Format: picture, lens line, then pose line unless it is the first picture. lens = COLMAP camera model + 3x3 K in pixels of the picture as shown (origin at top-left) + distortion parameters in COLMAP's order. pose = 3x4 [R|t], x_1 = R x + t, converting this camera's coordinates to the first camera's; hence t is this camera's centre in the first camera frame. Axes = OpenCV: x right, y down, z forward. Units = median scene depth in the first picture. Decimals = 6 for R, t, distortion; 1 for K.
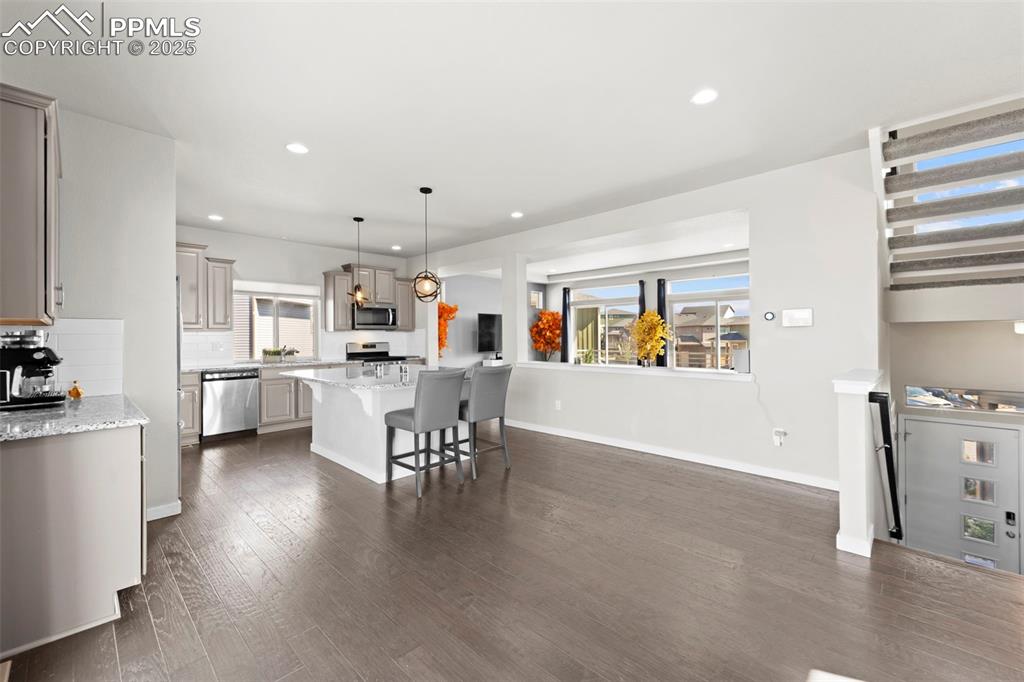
lens RADIAL K [[420.5, 0, 513.8], [0, 420.5, 333.7], [0, 0, 1]] dist [0.004861, -0.000483]
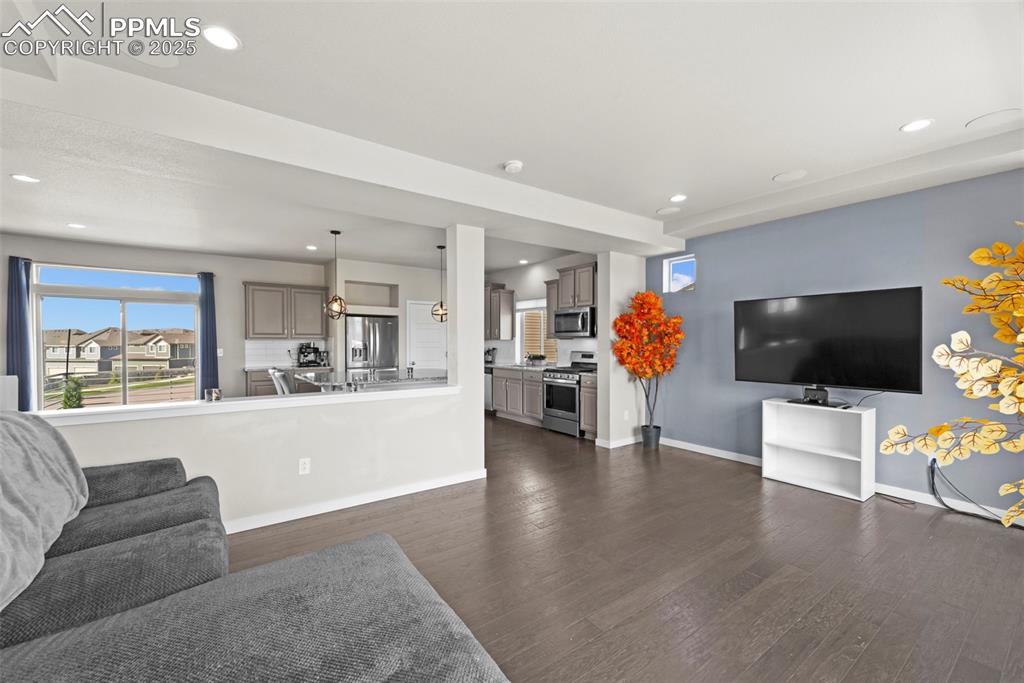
lens RADIAL K [[420.5, 0, 521.7], [0, 420.5, 350.7], [0, 0, 1]] dist [0.004861, -0.000483]
pose [[-0.162216, 0.030996, -0.986268, 0.589570], [0.006048, 0.999519, 0.030418, -0.009707], [0.986737, -0.001031, -0.162325, 1.072439]]
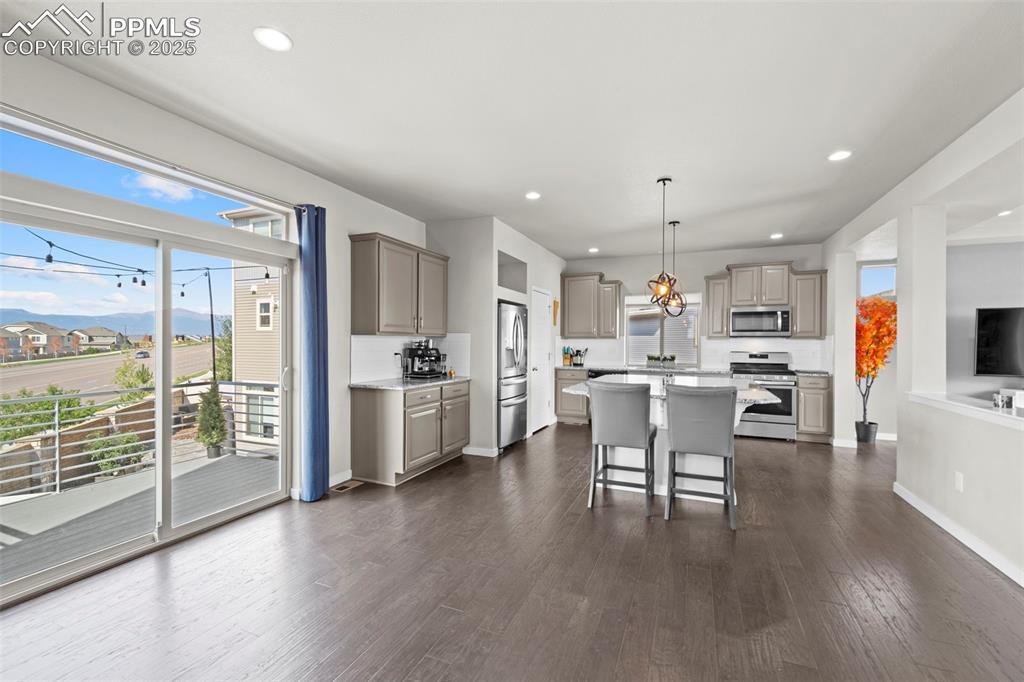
lens RADIAL K [[437.0, 0, 515.3], [0, 437.0, 345.5], [0, 0, 1]] dist [0.011055, -0.000126]
pose [[0.363869, 0.017847, -0.931279, 0.330744], [-0.003214, 0.999835, 0.017906, -0.006714], [0.931445, -0.003522, 0.363866, 0.222733]]
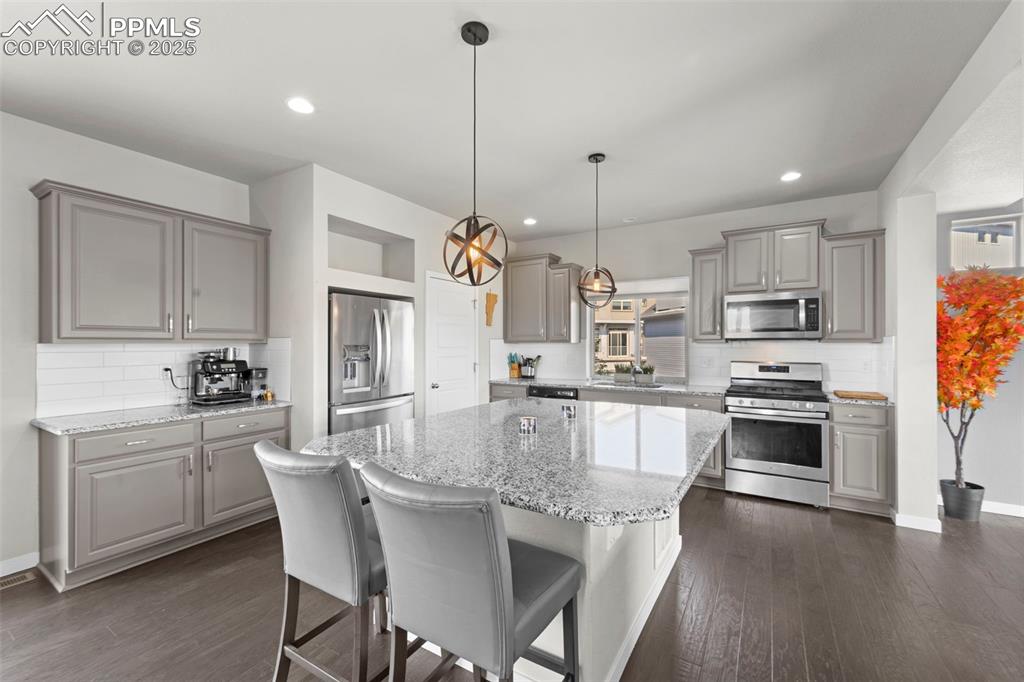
lens RADIAL K [[420.5, 0, 512.8], [0, 420.5, 344.1], [0, 0, 1]] dist [0.004861, -0.000483]
pose [[0.215137, 0.009318, -0.976539, 0.142438], [0.003963, 0.999938, 0.010415, -0.011174], [0.976576, -0.006111, 0.215087, 0.569820]]
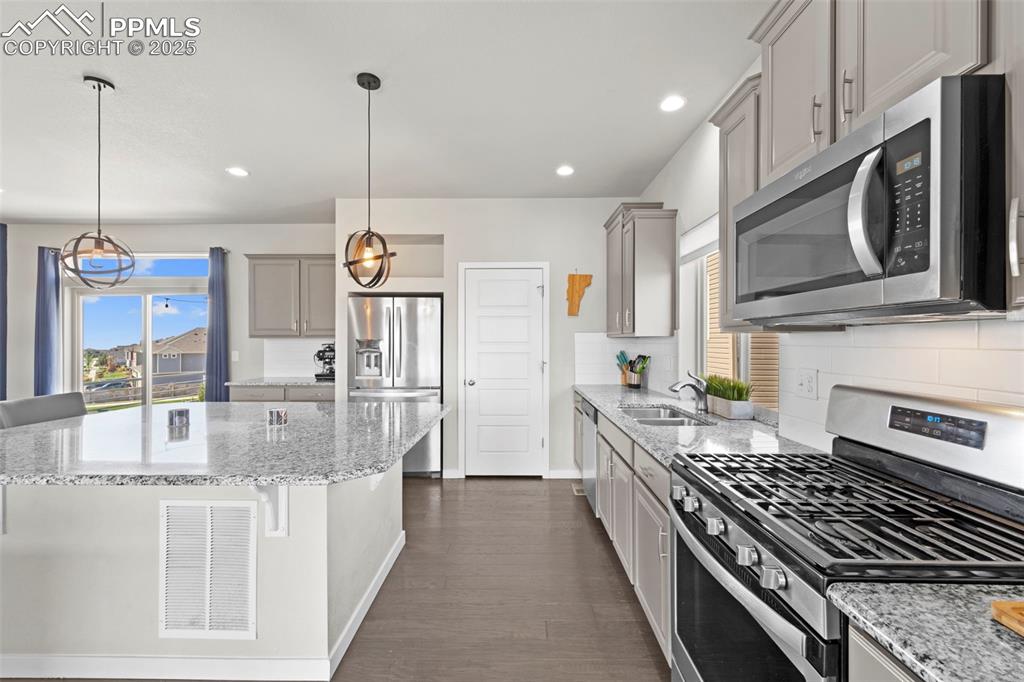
lens RADIAL K [[420.5, 0, 519.6], [0, 420.5, 343.5], [0, 0, 1]] dist [0.004861, -0.000483]
pose [[-0.721056, 0.013601, -0.692743, -0.135688], [0.010782, 0.999907, 0.008409, -0.002593], [0.692792, -0.001406, -0.721136, 1.072078]]
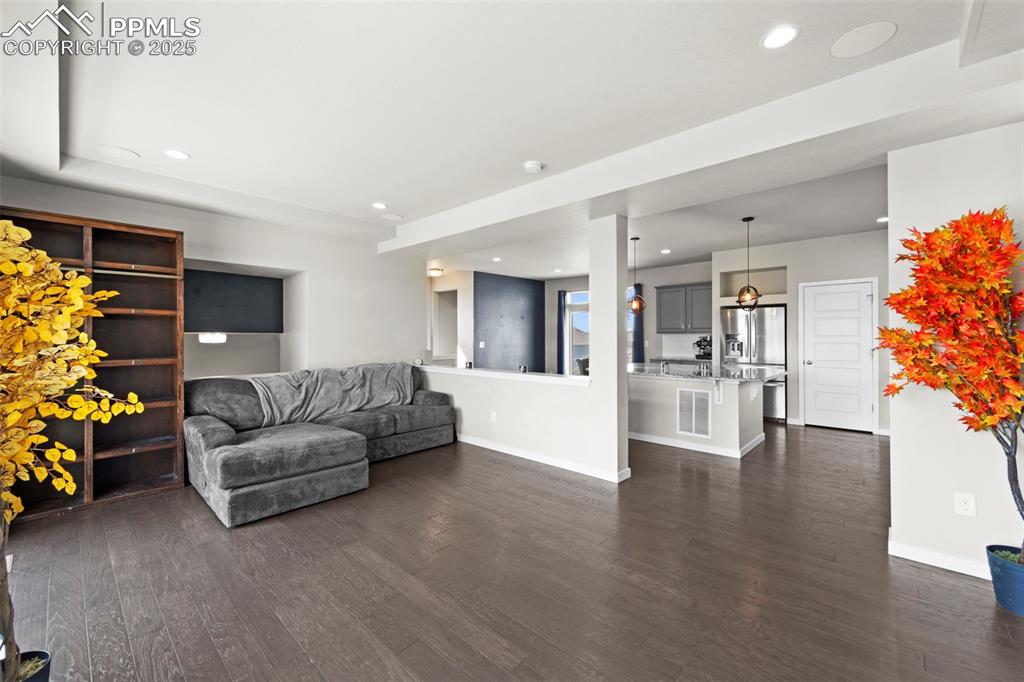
lens RADIAL K [[420.5, 0, 508.7], [0, 420.5, 332.5], [0, 0, 1]] dist [0.004861, -0.000483]
pose [[-0.999903, 0.010220, -0.009514, 0.144115], [0.010358, 0.999840, -0.014550, -0.000529], [0.009363, -0.014647, -0.999849, 1.480455]]
